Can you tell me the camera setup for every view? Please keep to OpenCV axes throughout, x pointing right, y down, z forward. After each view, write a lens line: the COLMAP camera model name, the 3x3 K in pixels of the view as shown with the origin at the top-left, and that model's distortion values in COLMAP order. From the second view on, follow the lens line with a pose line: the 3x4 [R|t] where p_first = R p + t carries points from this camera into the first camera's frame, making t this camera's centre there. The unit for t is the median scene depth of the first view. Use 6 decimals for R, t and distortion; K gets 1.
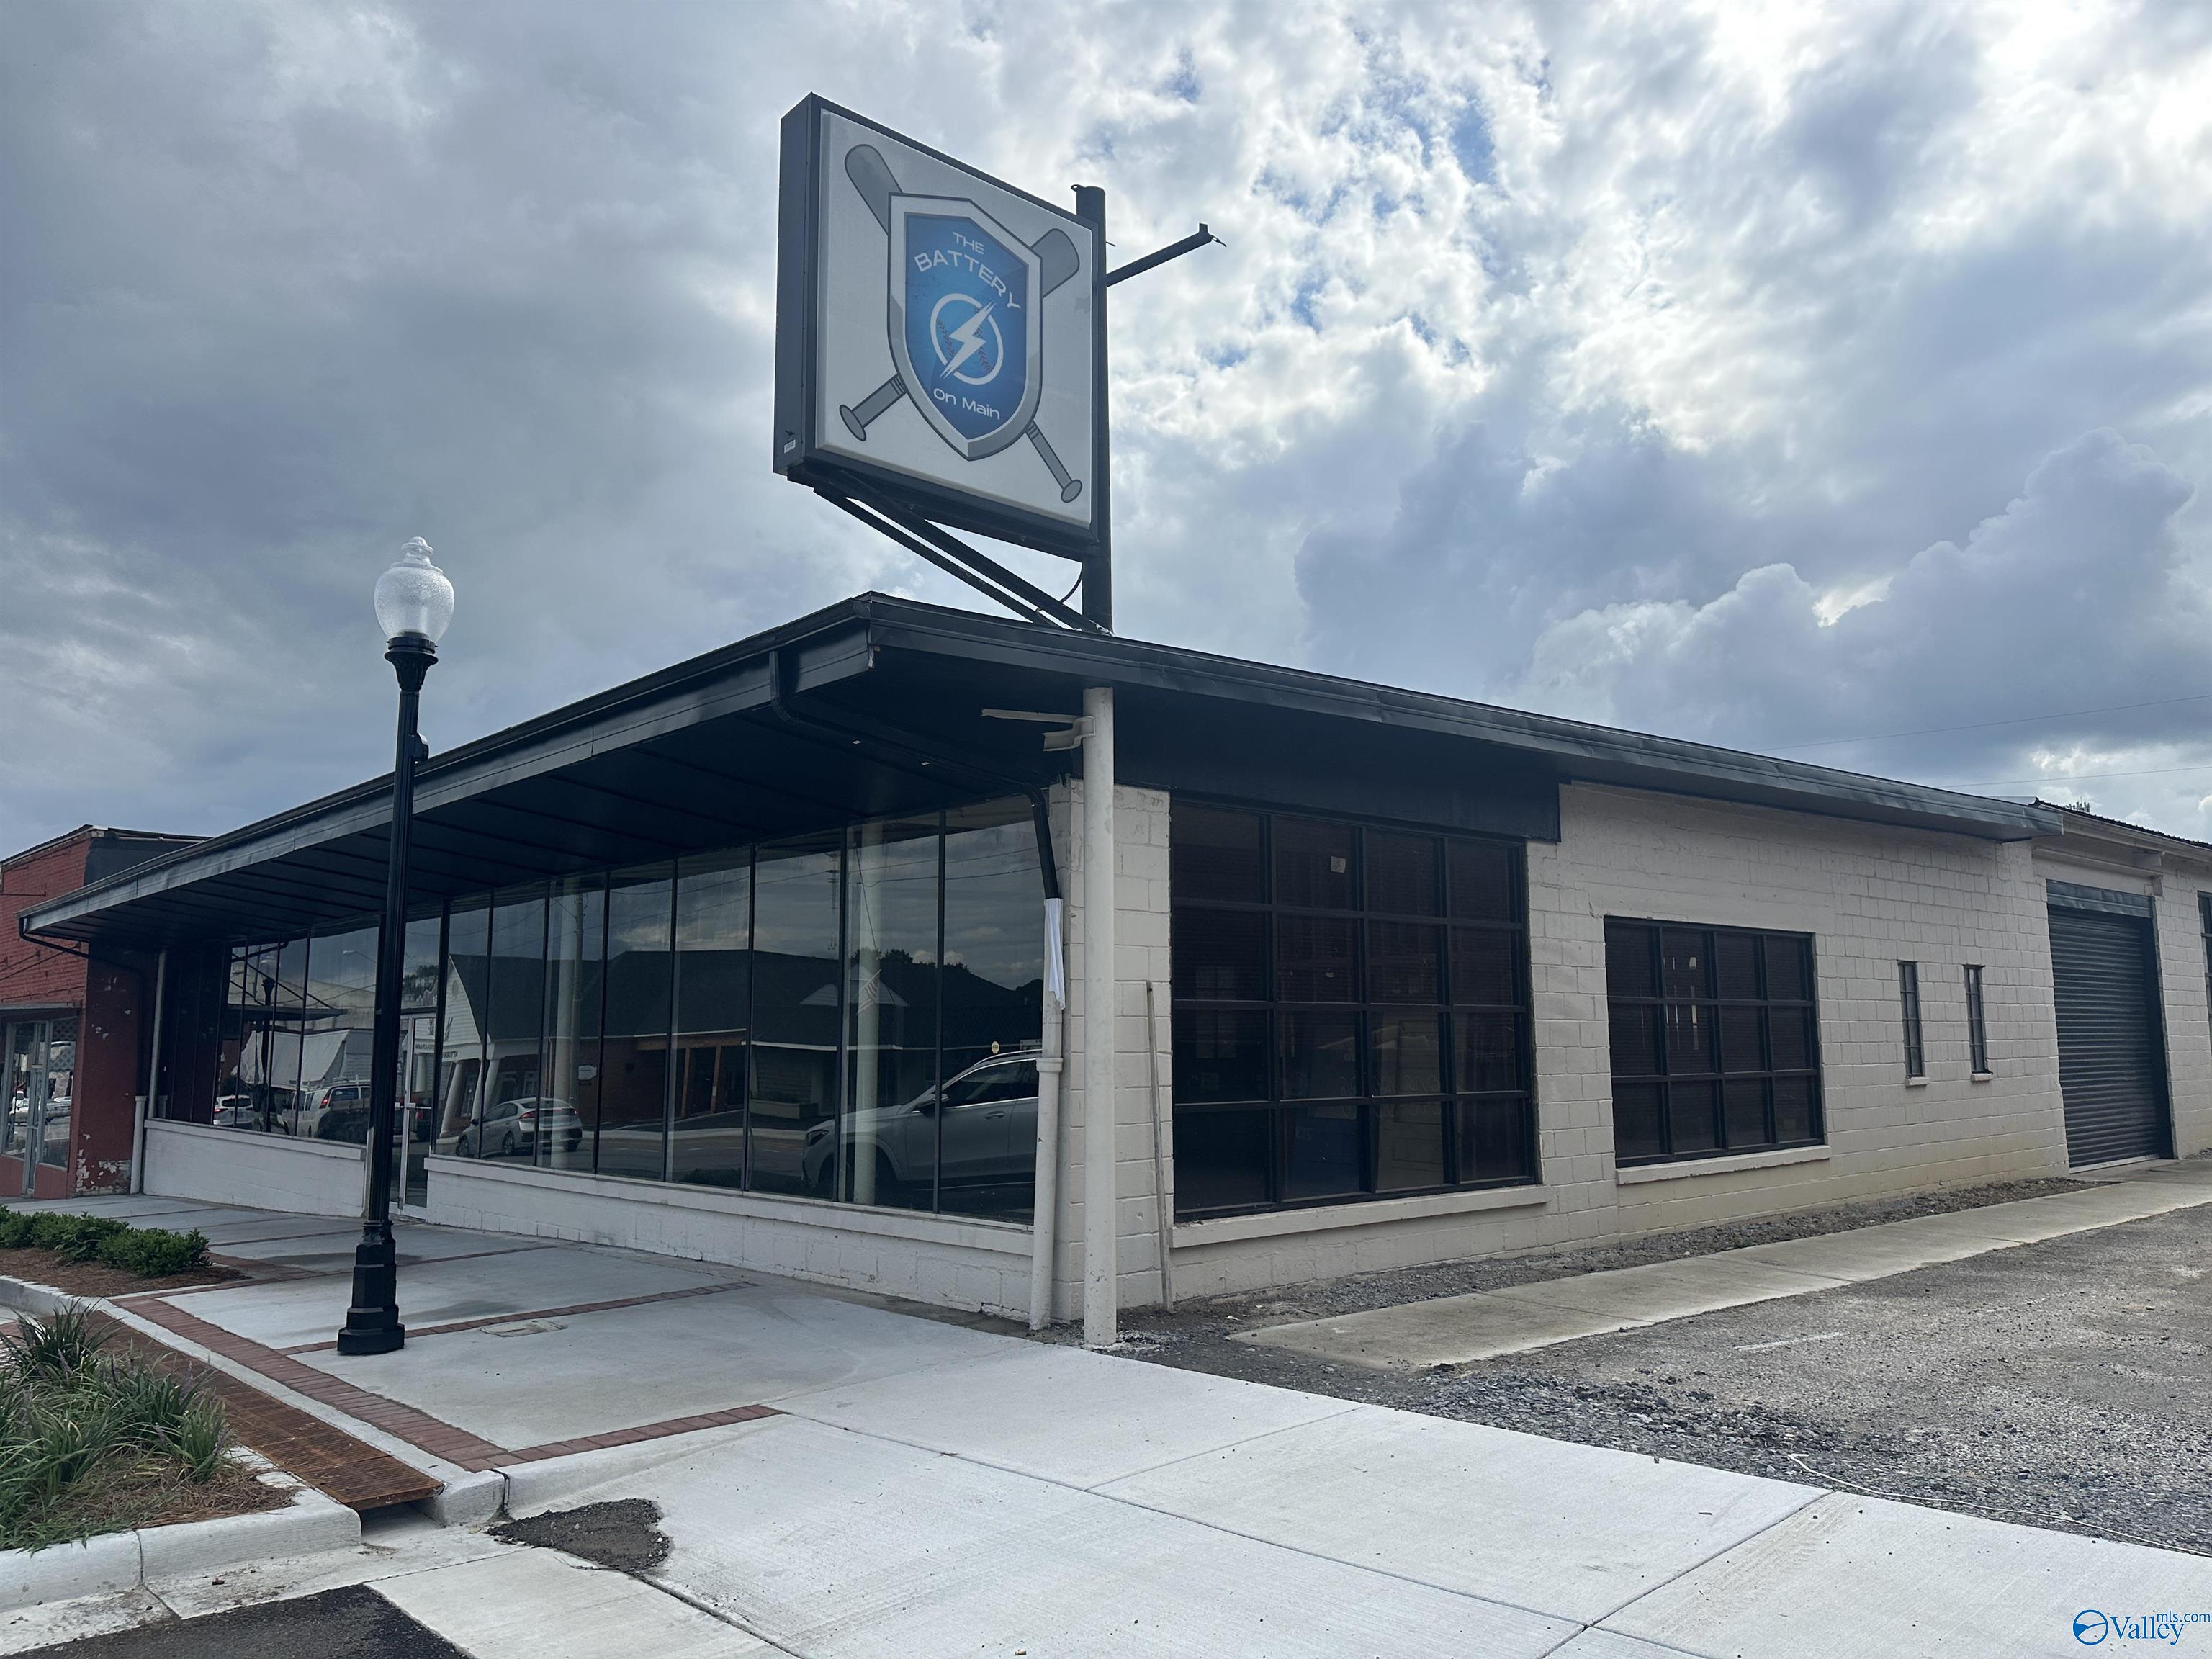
lens RADIAL K [[1503.5, 0, 1123.0], [0, 1503.5, 841.4], [0, 0, 1]] dist [0.036140, -0.035418]
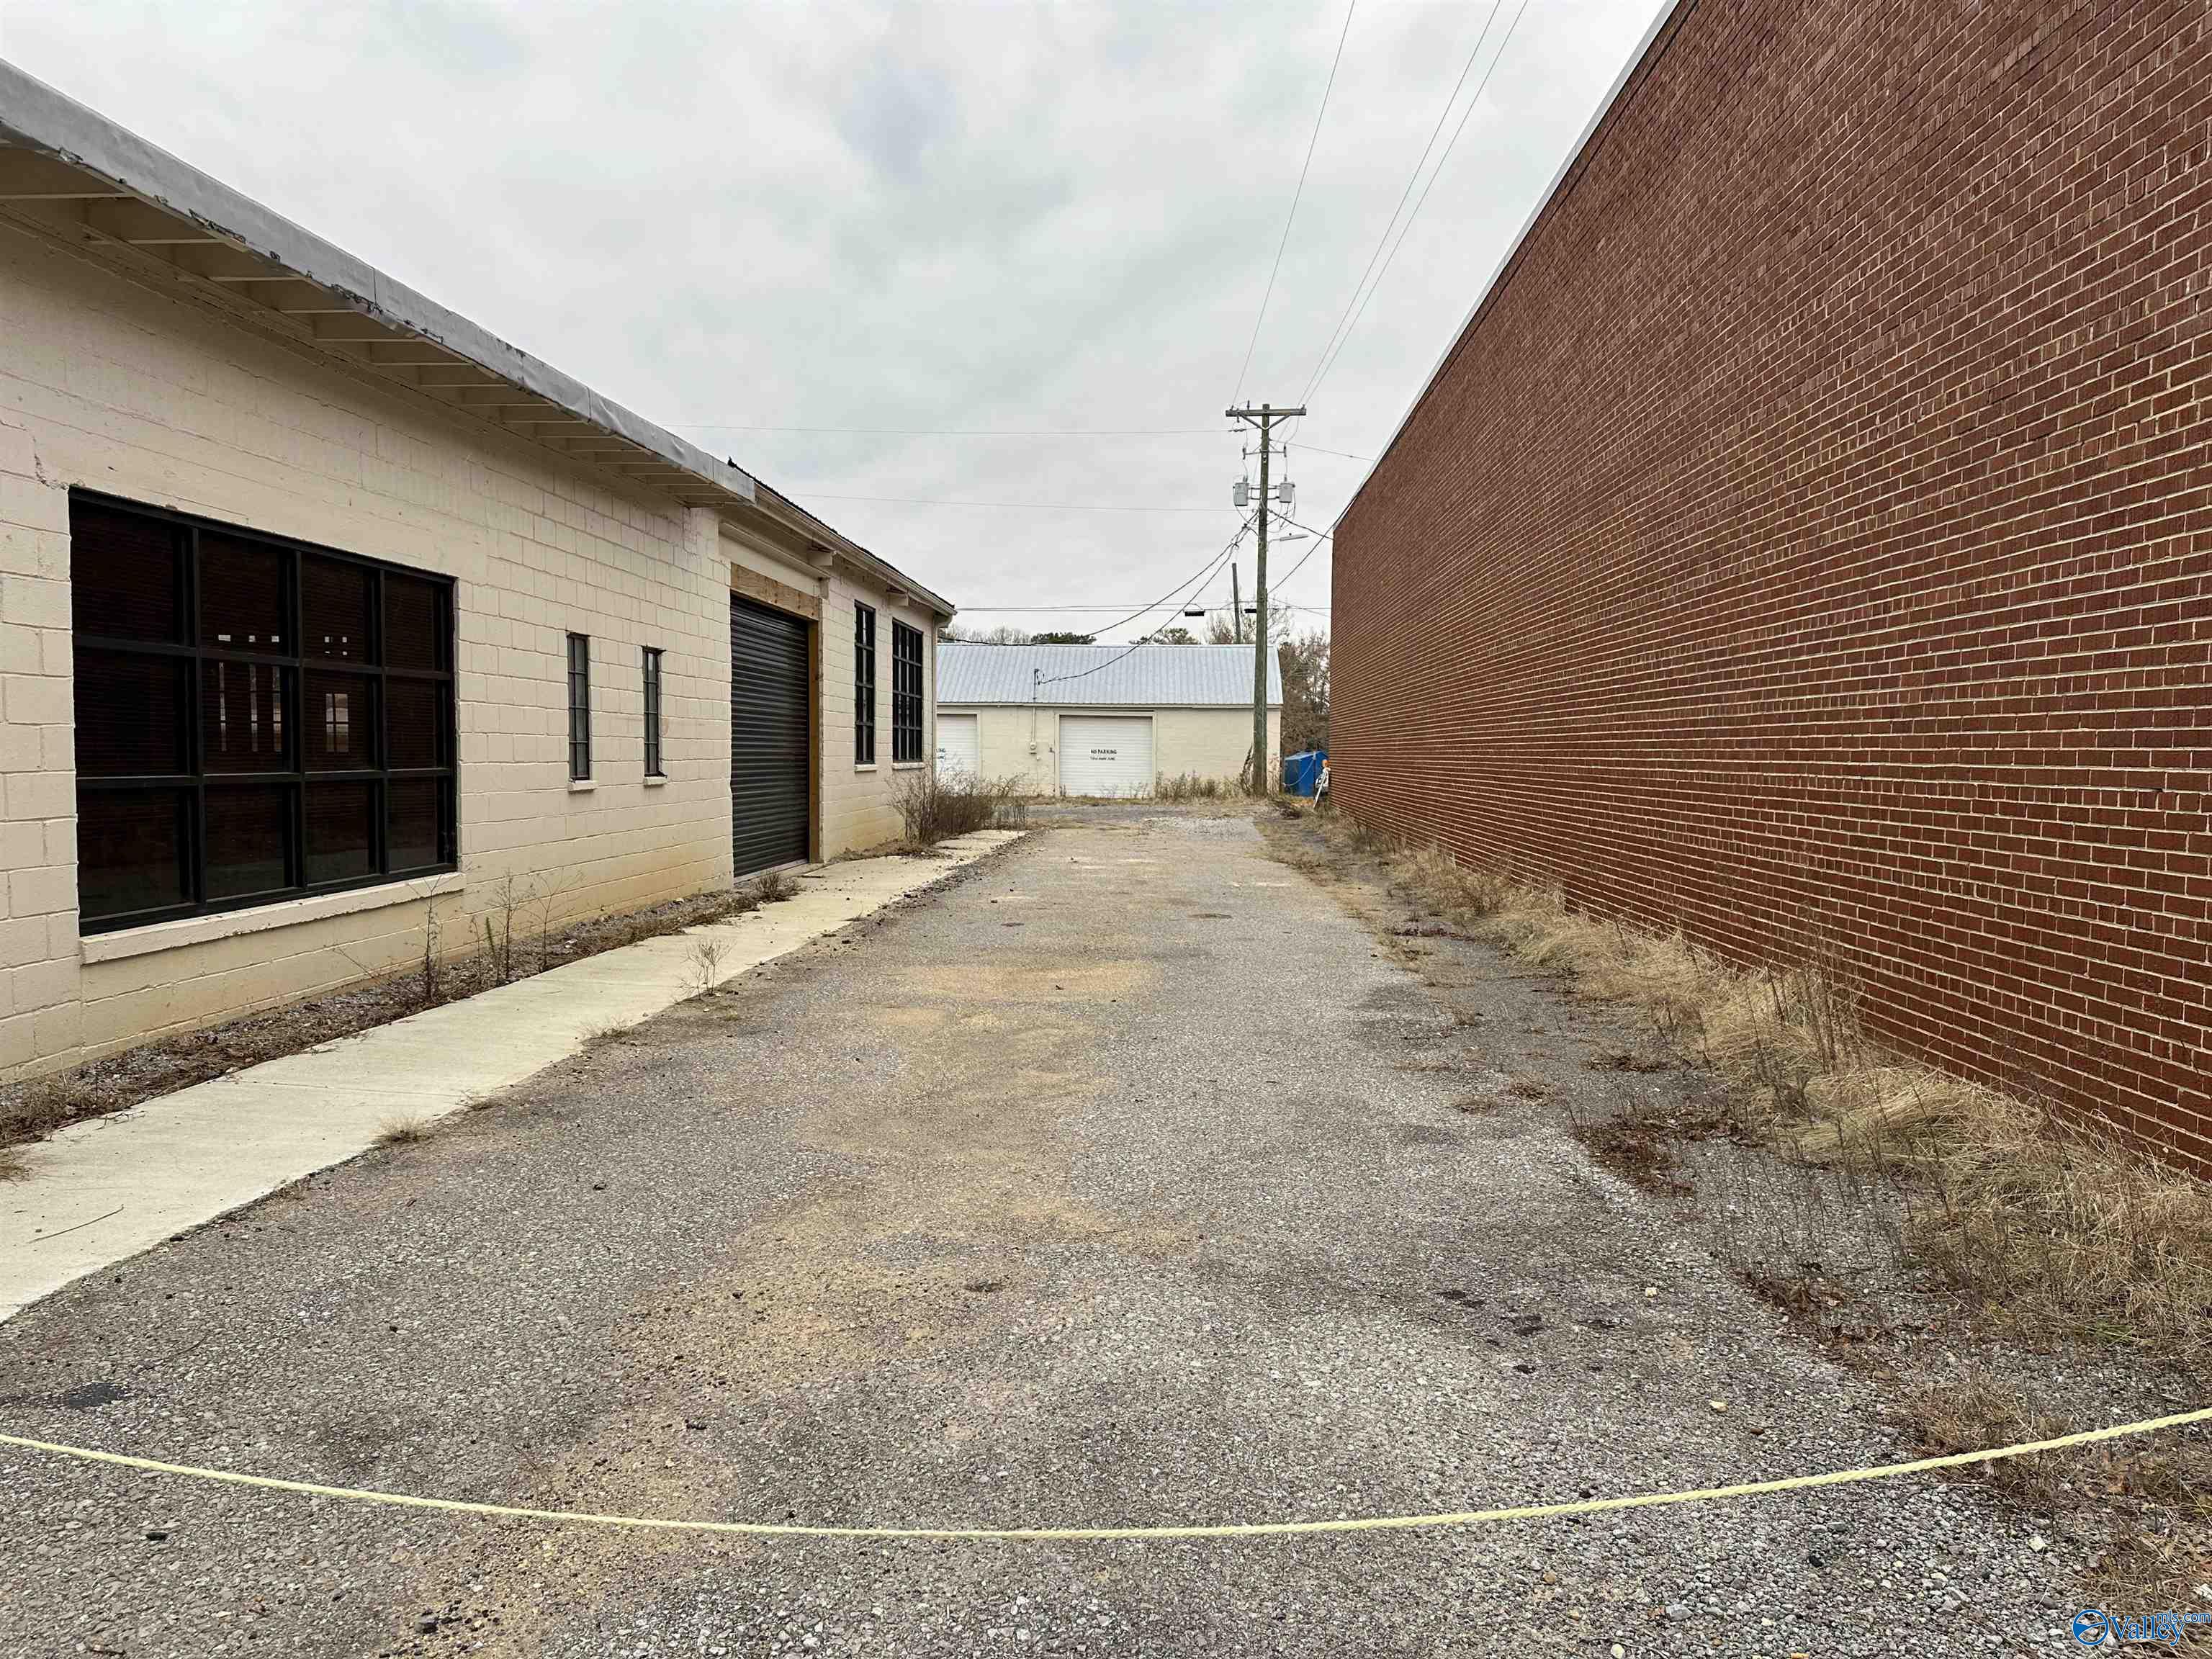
lens RADIAL K [[1503.5, 0, 1128.5], [0, 1503.5, 841.7], [0, 0, 1]] dist [0.036140, -0.035418]
pose [[0.676832, -0.030087, 0.735522, 0.161875], [-0.109703, 0.983885, 0.141196, 0.052640], [-0.727917, -0.176254, 0.662624, 0.313149]]
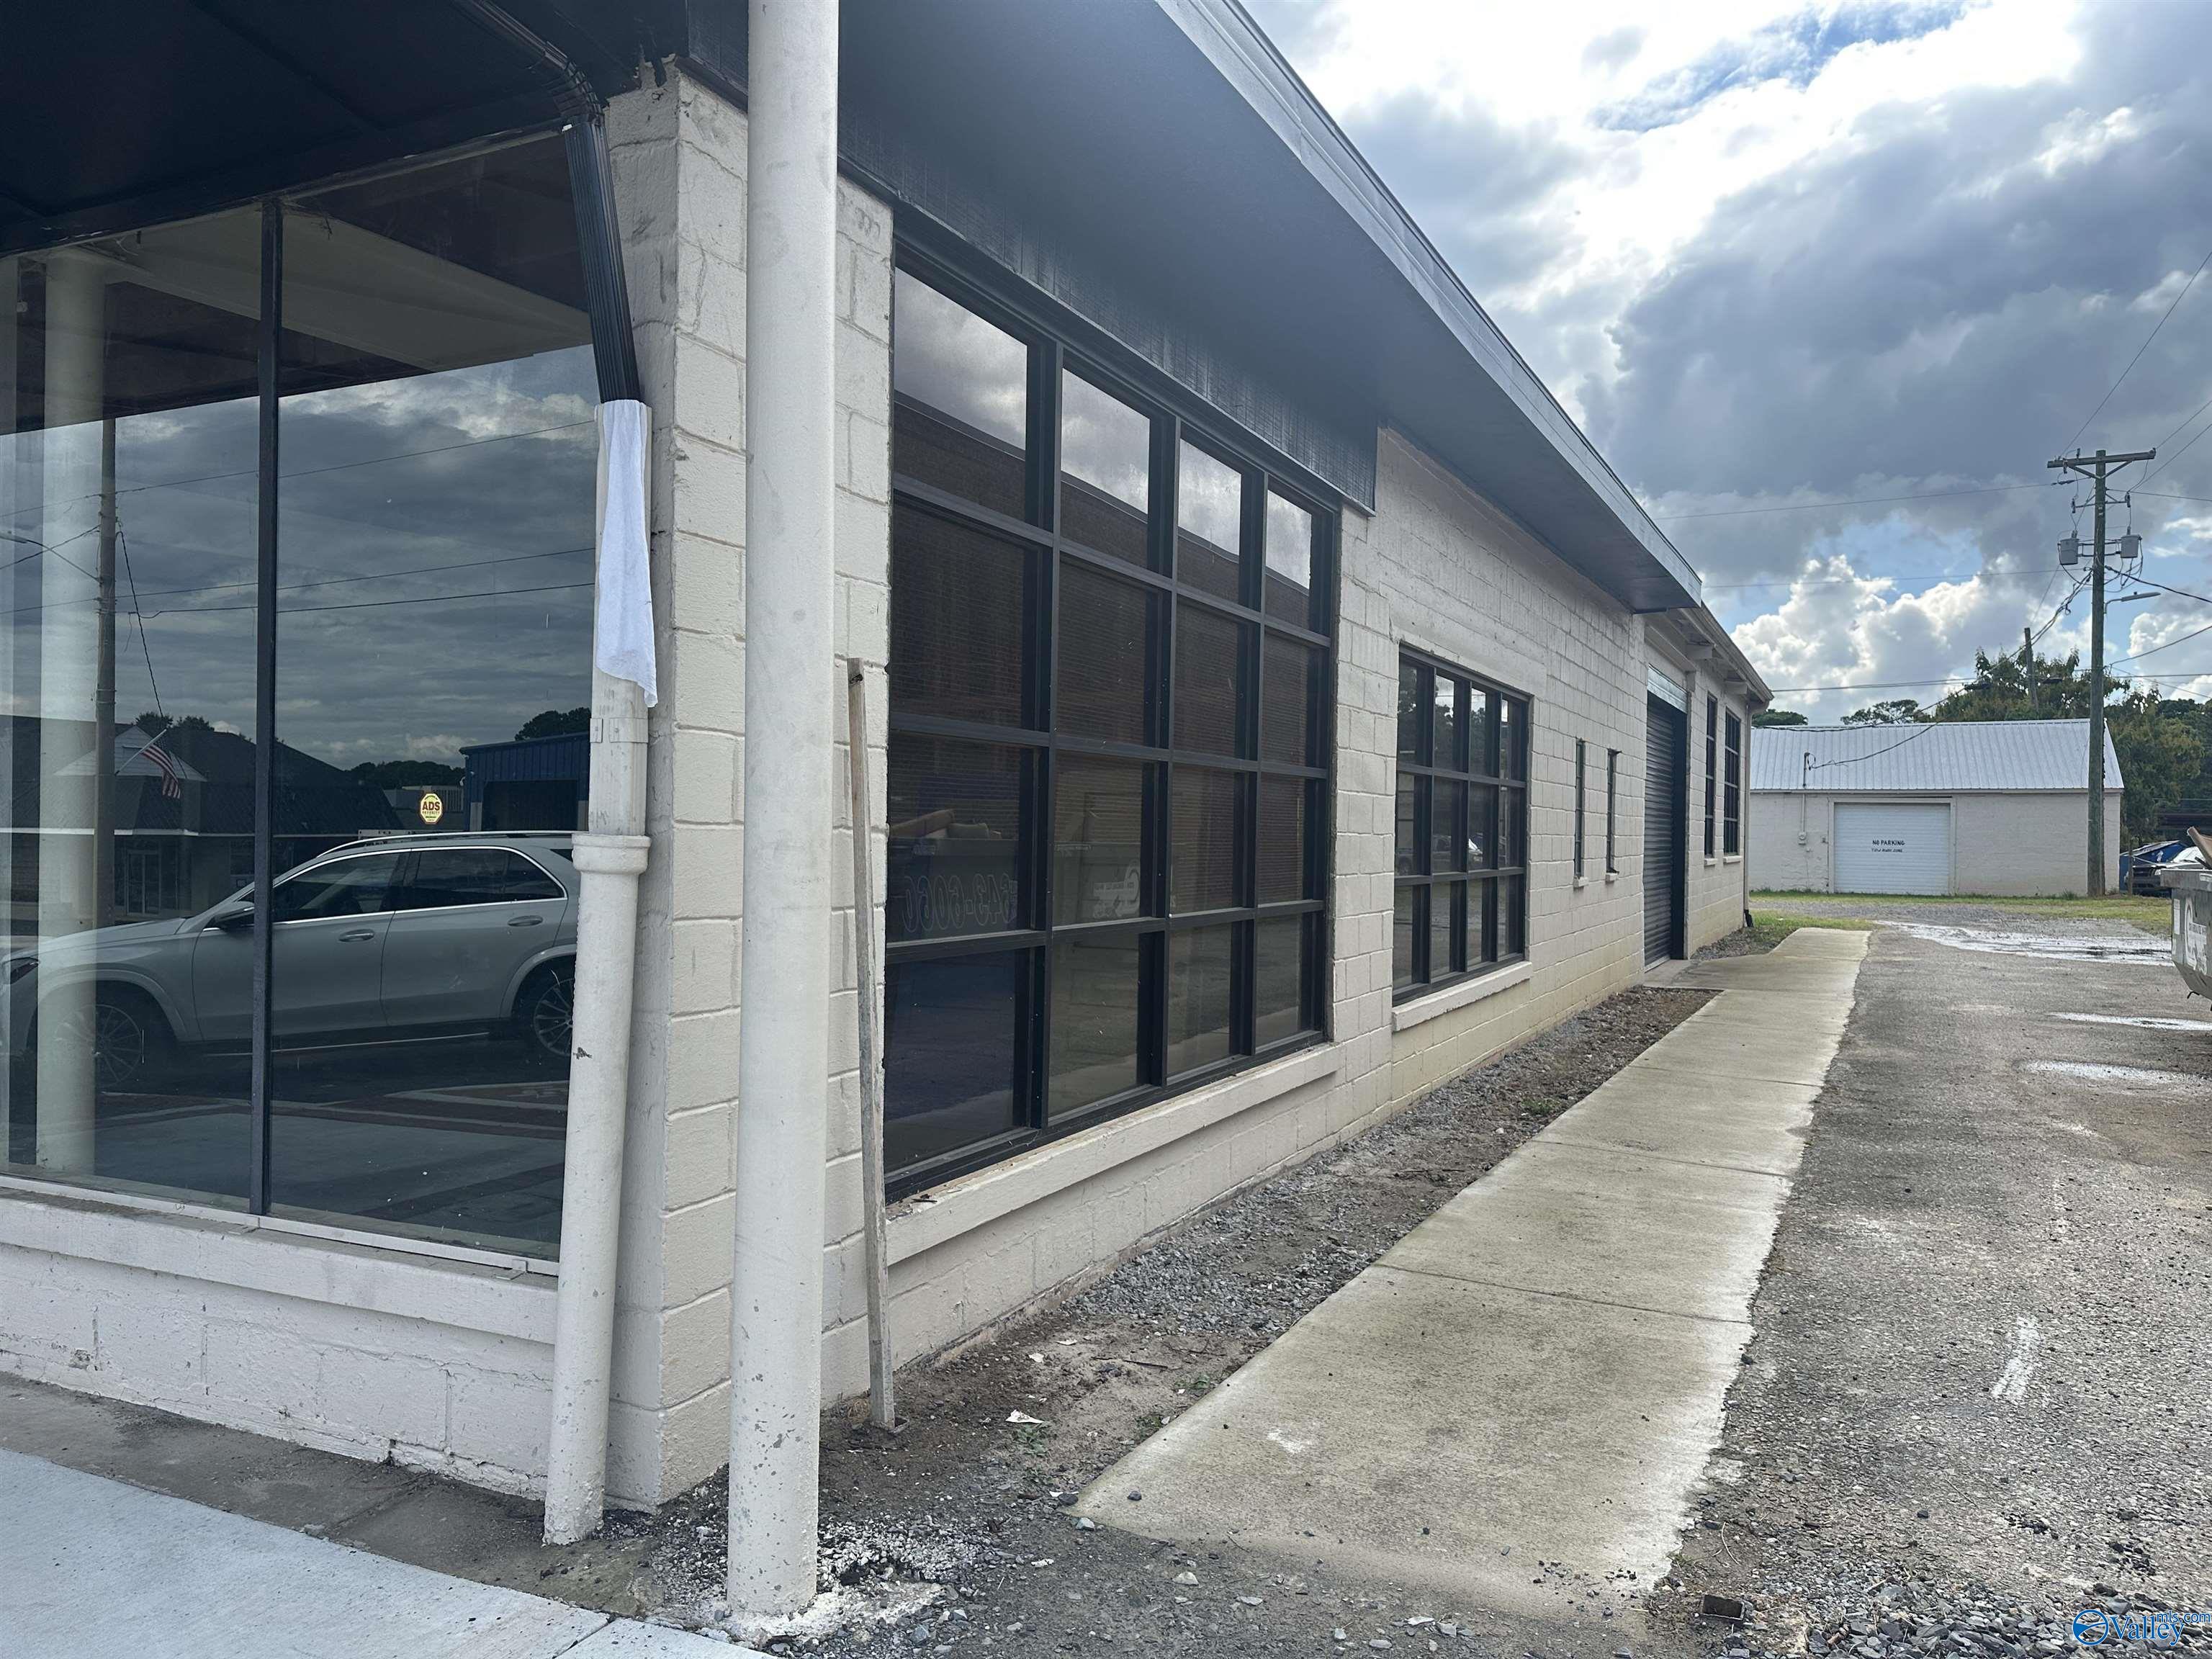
lens RADIAL K [[1503.5, 0, 1134.0], [0, 1503.5, 839.6], [0, 0, 1]] dist [0.036140, -0.035418]
pose [[0.919056, 0.012683, 0.393923, -0.050534], [-0.065137, 0.990626, 0.120075, 0.060040], [-0.388708, -0.136015, 0.911266, 0.399358]]
